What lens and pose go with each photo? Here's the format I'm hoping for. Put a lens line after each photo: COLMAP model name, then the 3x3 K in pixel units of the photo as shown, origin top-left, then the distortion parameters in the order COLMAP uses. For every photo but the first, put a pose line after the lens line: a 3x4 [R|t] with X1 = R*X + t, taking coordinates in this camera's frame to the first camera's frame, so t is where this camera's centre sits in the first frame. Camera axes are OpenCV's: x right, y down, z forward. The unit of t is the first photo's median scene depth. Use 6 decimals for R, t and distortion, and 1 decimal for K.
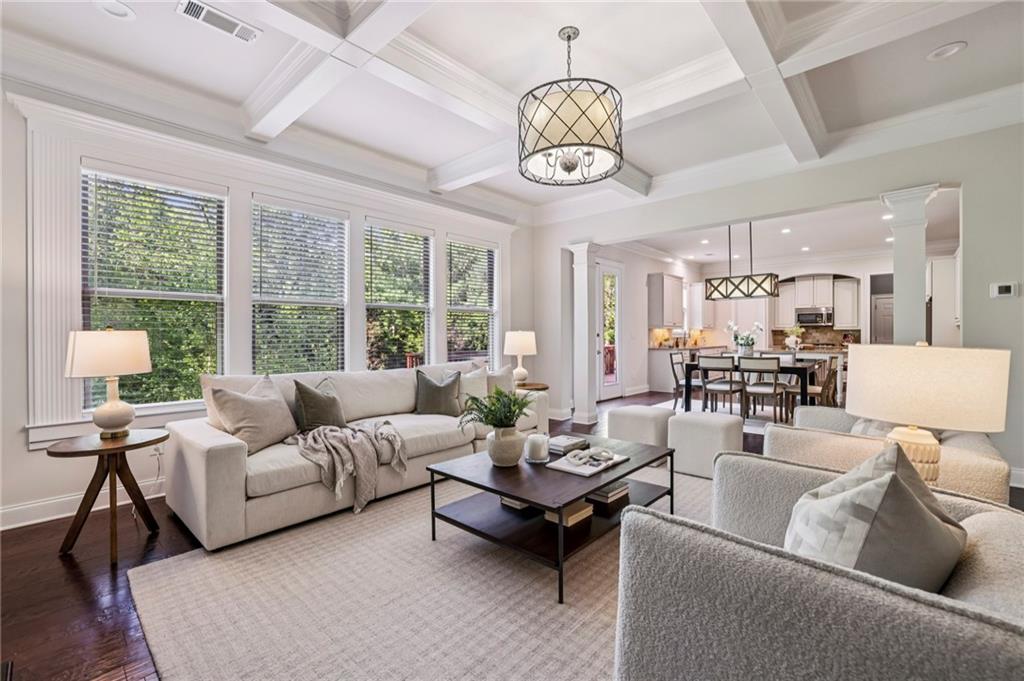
lens RADIAL K [[445.1, 0, 505.0], [0, 445.1, 339.6], [0, 0, 1]] dist [-0.017122, 0.004967]
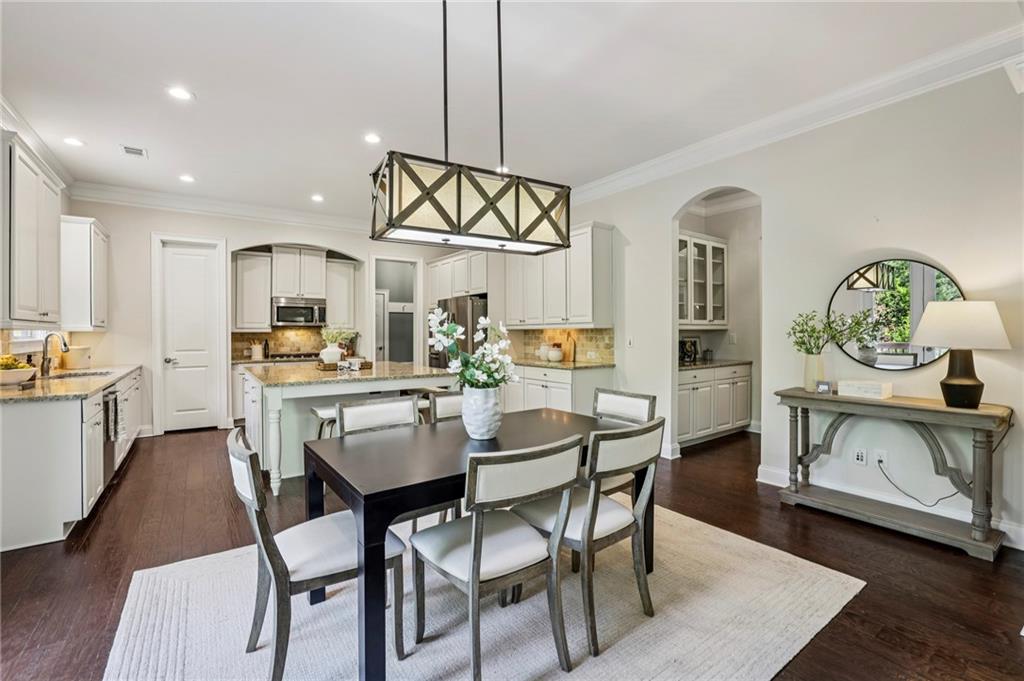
lens RADIAL K [[445.1, 0, 512.1], [0, 445.1, 335.1], [0, 0, 1]] dist [-0.017122, 0.004967]
pose [[0.201939, -0.002462, 0.979395, 0.137387], [0.011805, 0.999930, 0.000079, -0.015580], [-0.979327, 0.011546, 0.201954, 0.589381]]
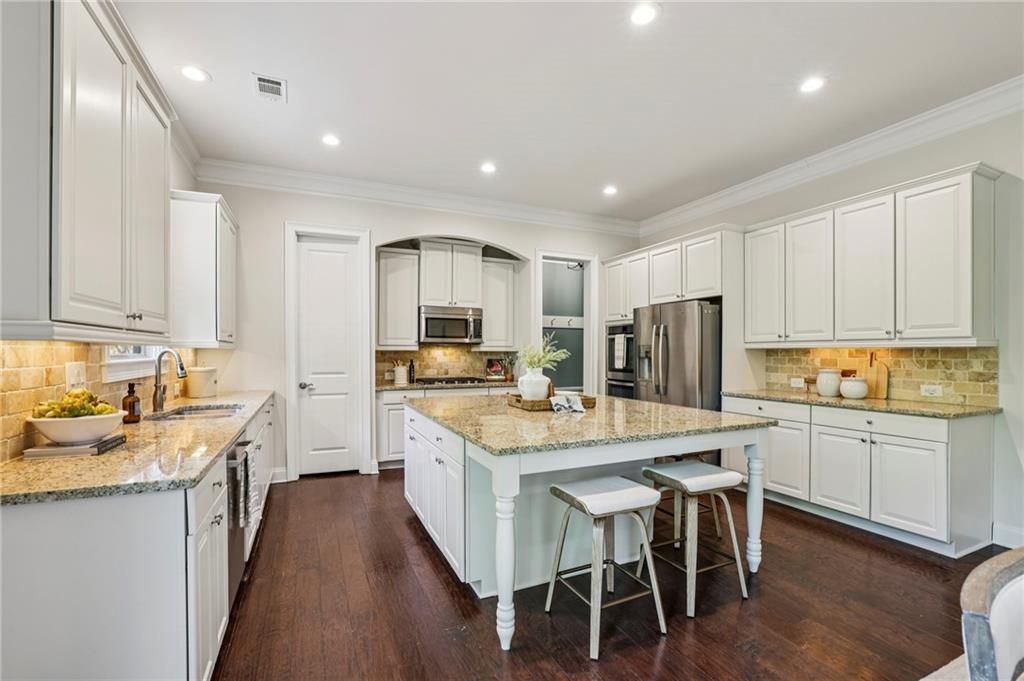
lens RADIAL K [[445.1, 0, 516.6], [0, 445.1, 358.0], [0, 0, 1]] dist [-0.017122, 0.004967]
pose [[0.374442, -0.007652, 0.927219, 0.266211], [0.005131, 0.999968, 0.006181, -0.018013], [-0.927236, 0.002443, 0.374469, 0.766247]]
